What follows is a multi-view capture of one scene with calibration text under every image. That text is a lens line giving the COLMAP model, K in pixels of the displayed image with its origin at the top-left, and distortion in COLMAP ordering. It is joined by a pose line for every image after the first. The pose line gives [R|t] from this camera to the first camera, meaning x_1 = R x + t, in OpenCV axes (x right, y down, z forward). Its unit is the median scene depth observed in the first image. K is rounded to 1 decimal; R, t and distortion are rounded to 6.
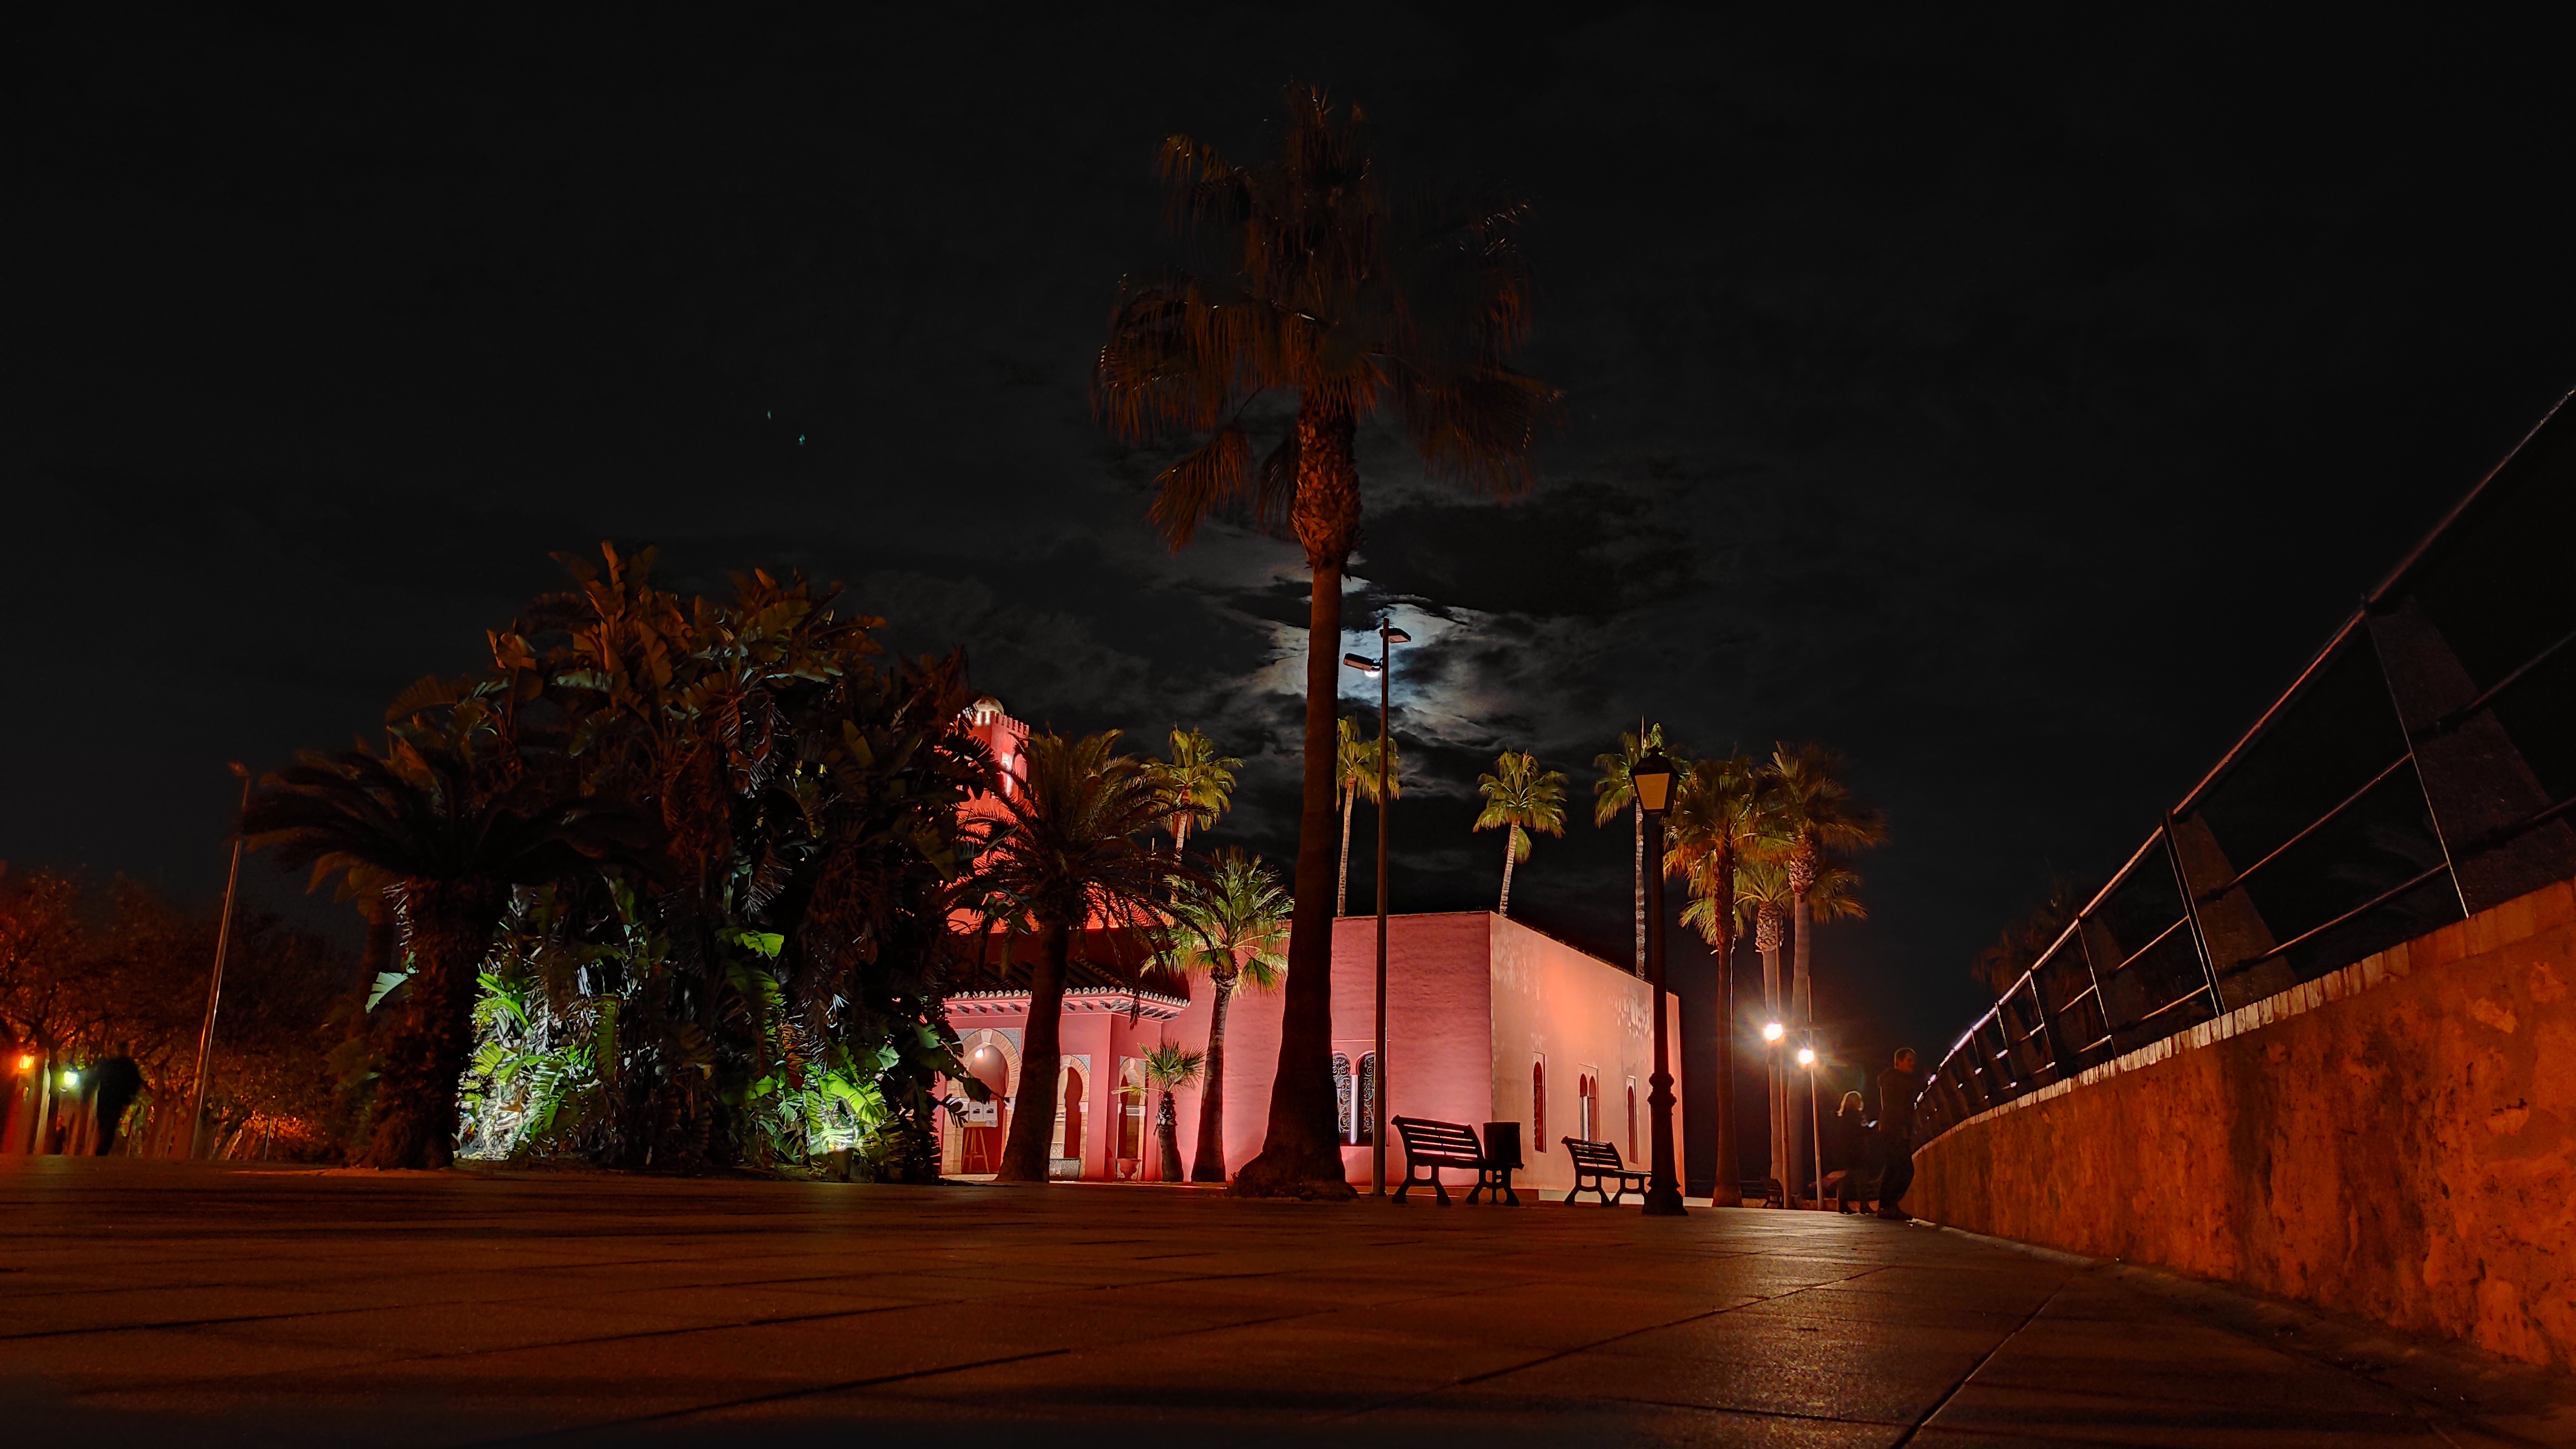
lens RADIAL K [[1881.5, 0, 1288.0], [0, 1881.5, 724.5], [0, 0, 1]] dist [0.106280, -0.137035]
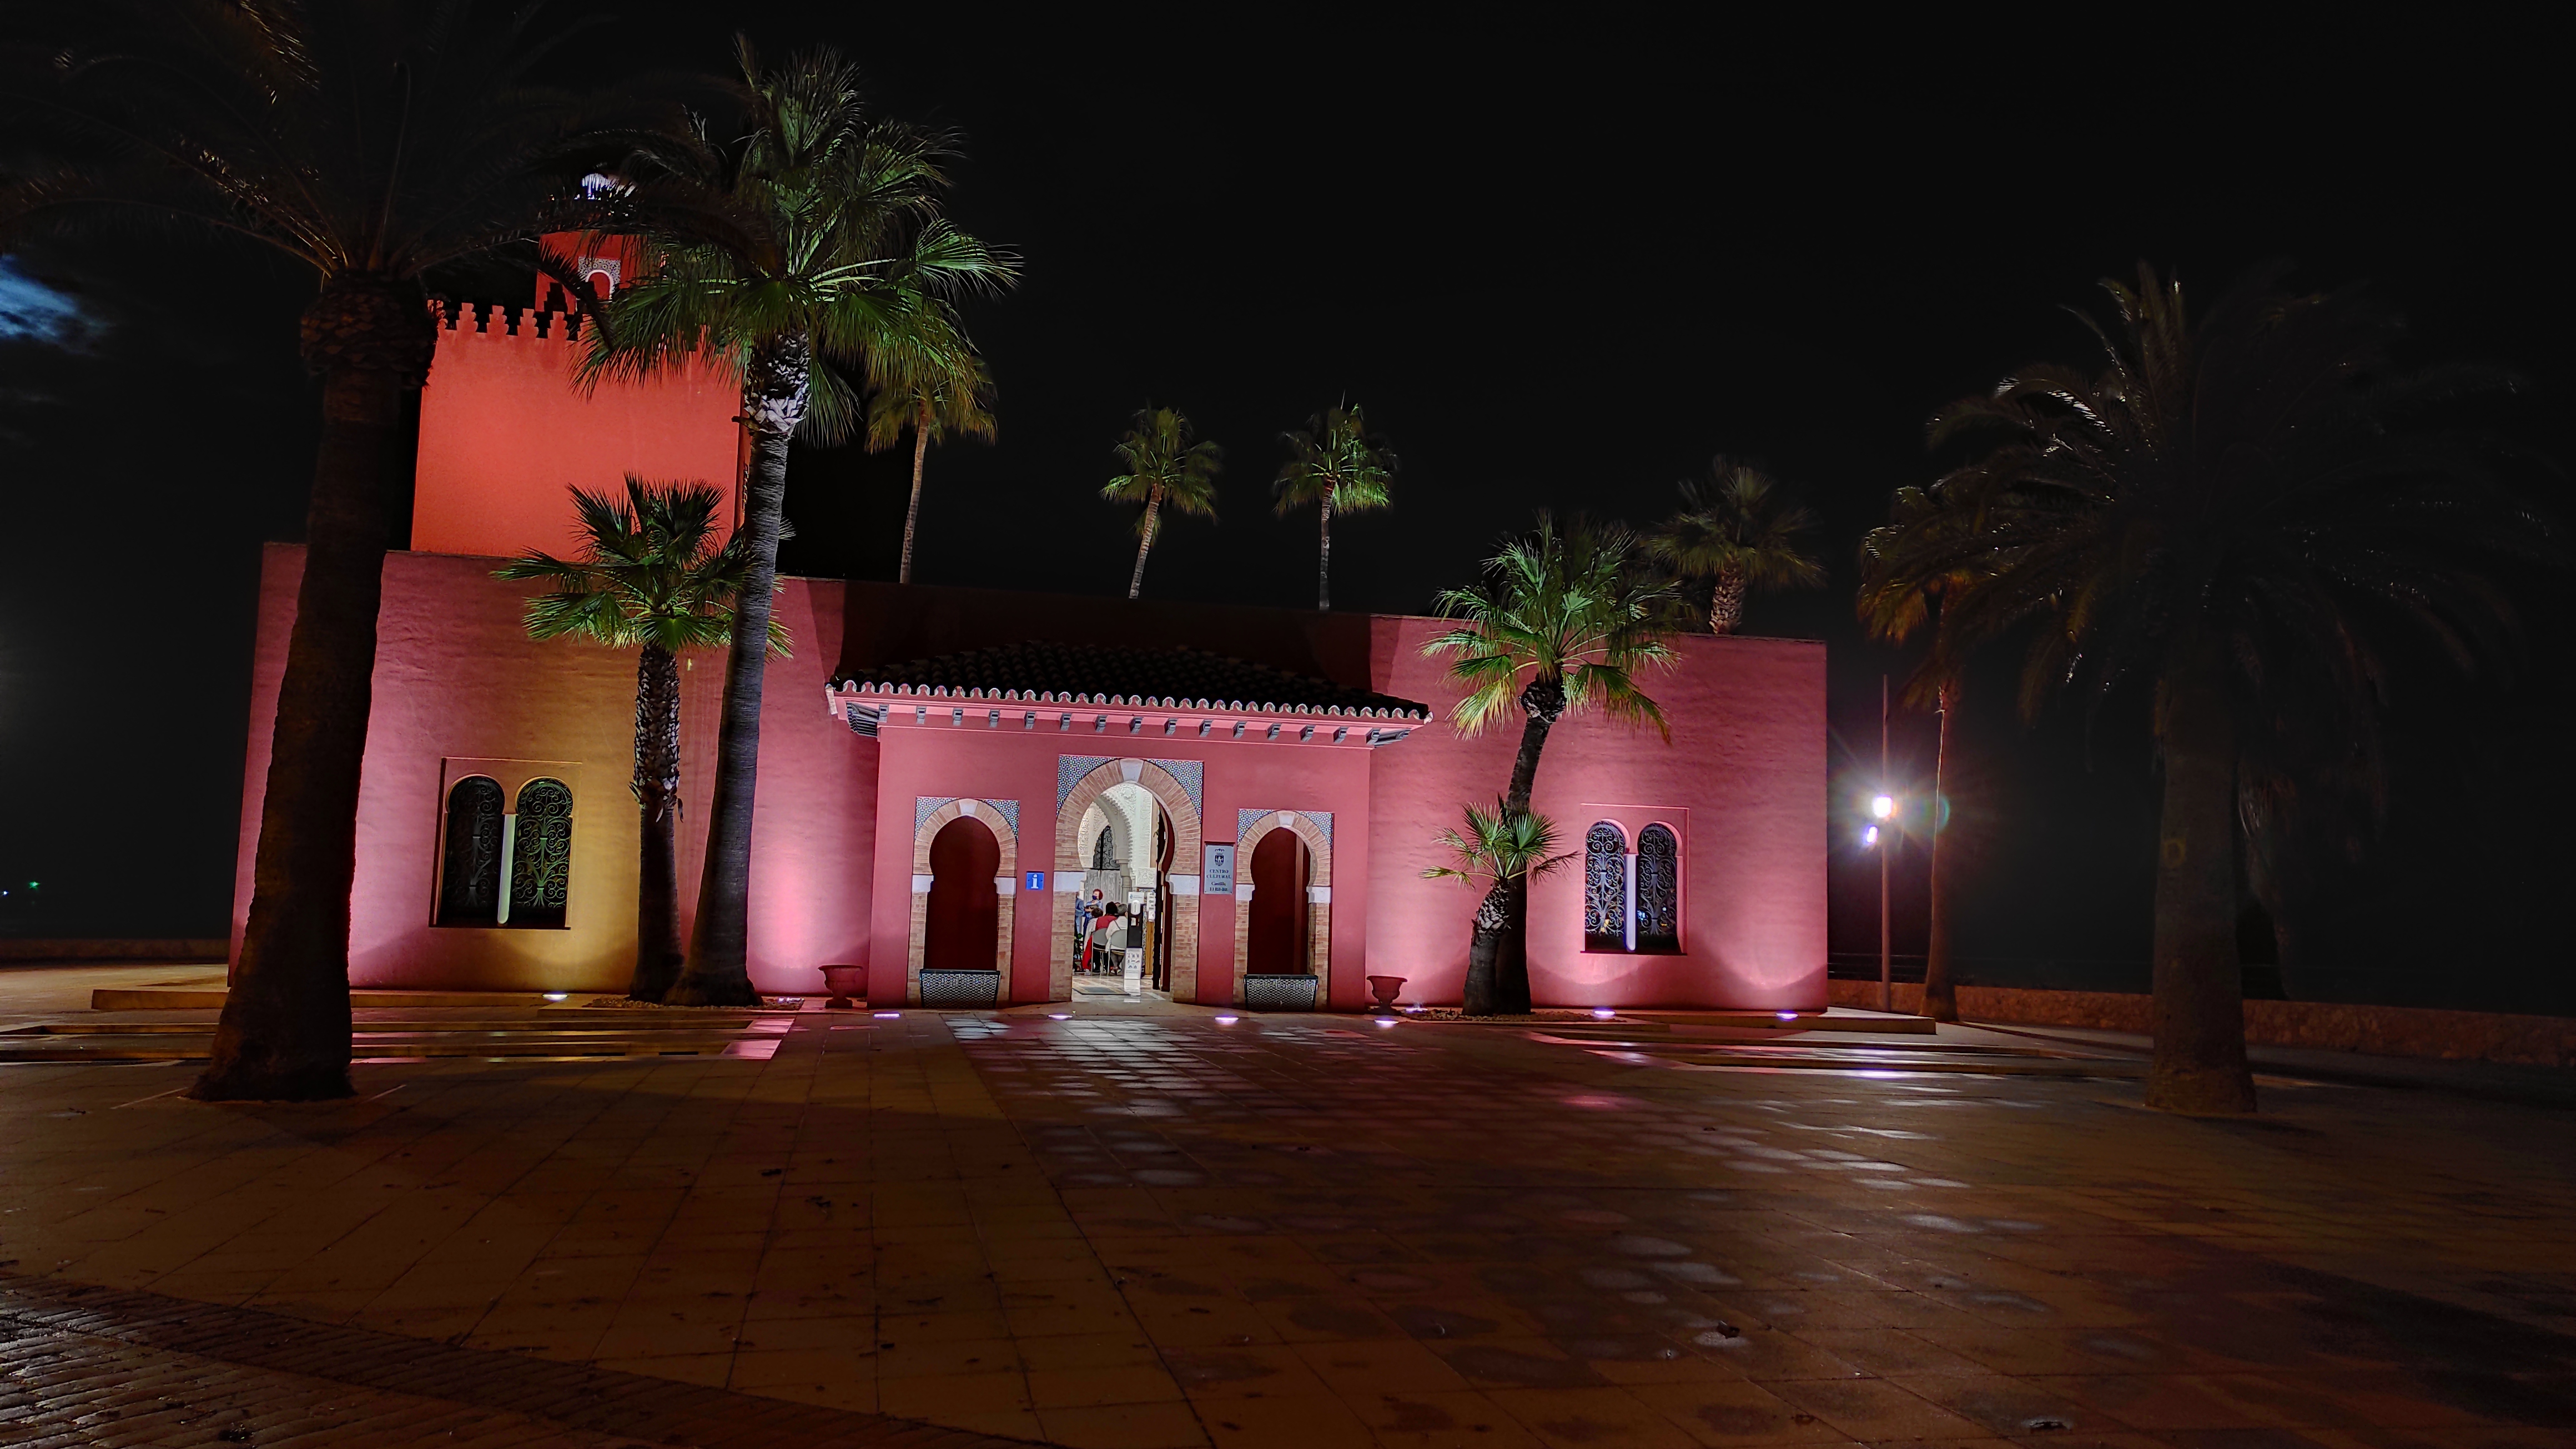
lens RADIAL K [[1881.5, 0, 1288.0], [0, 1881.5, 724.5], [0, 0, 1]] dist [0.106280, -0.137035]
pose [[0.796901, 0.061460, 0.600976, -0.502619], [-0.156375, 0.981891, 0.106940, 0.085881], [-0.583521, -0.179198, 0.792081, 0.543507]]
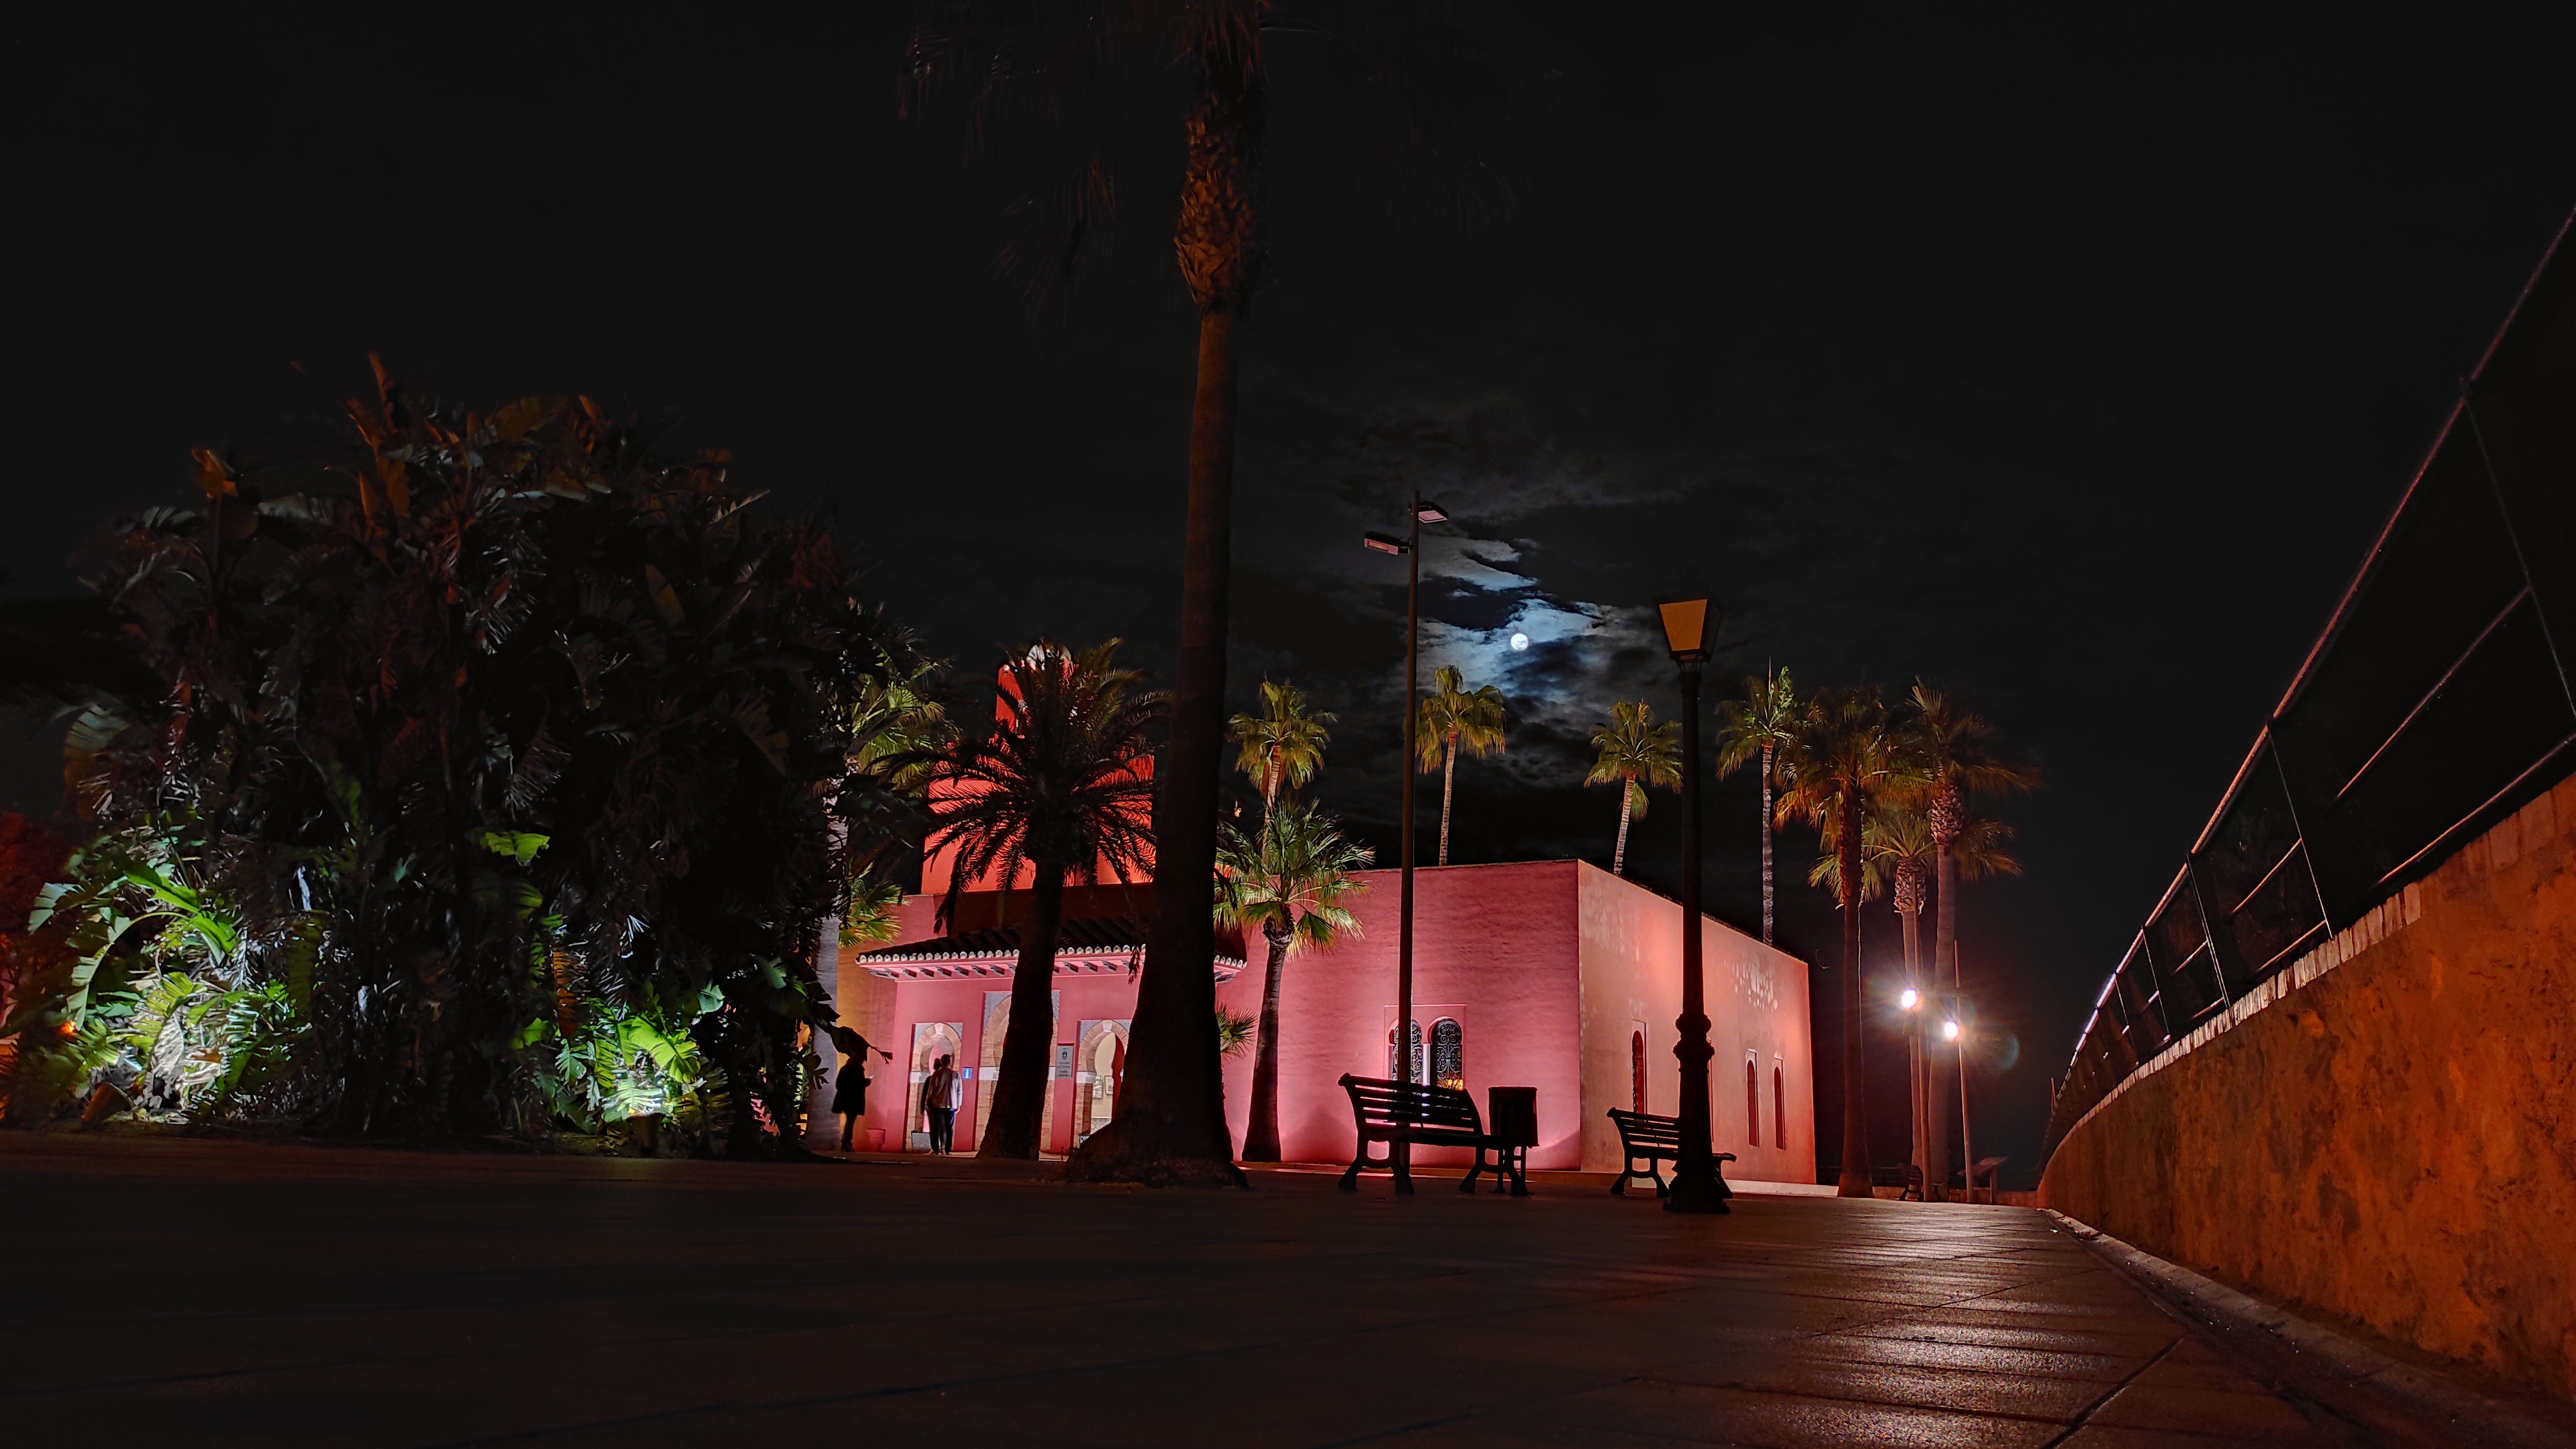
lens RADIAL K [[1881.5, 0, 1288.0], [0, 1881.5, 724.5], [0, 0, 1]] dist [0.106280, -0.137035]
pose [[0.997076, -0.007798, -0.076017, 0.039868], [0.008541, 0.999919, 0.009456, 0.026661], [0.075937, -0.010077, 0.997062, 0.110757]]
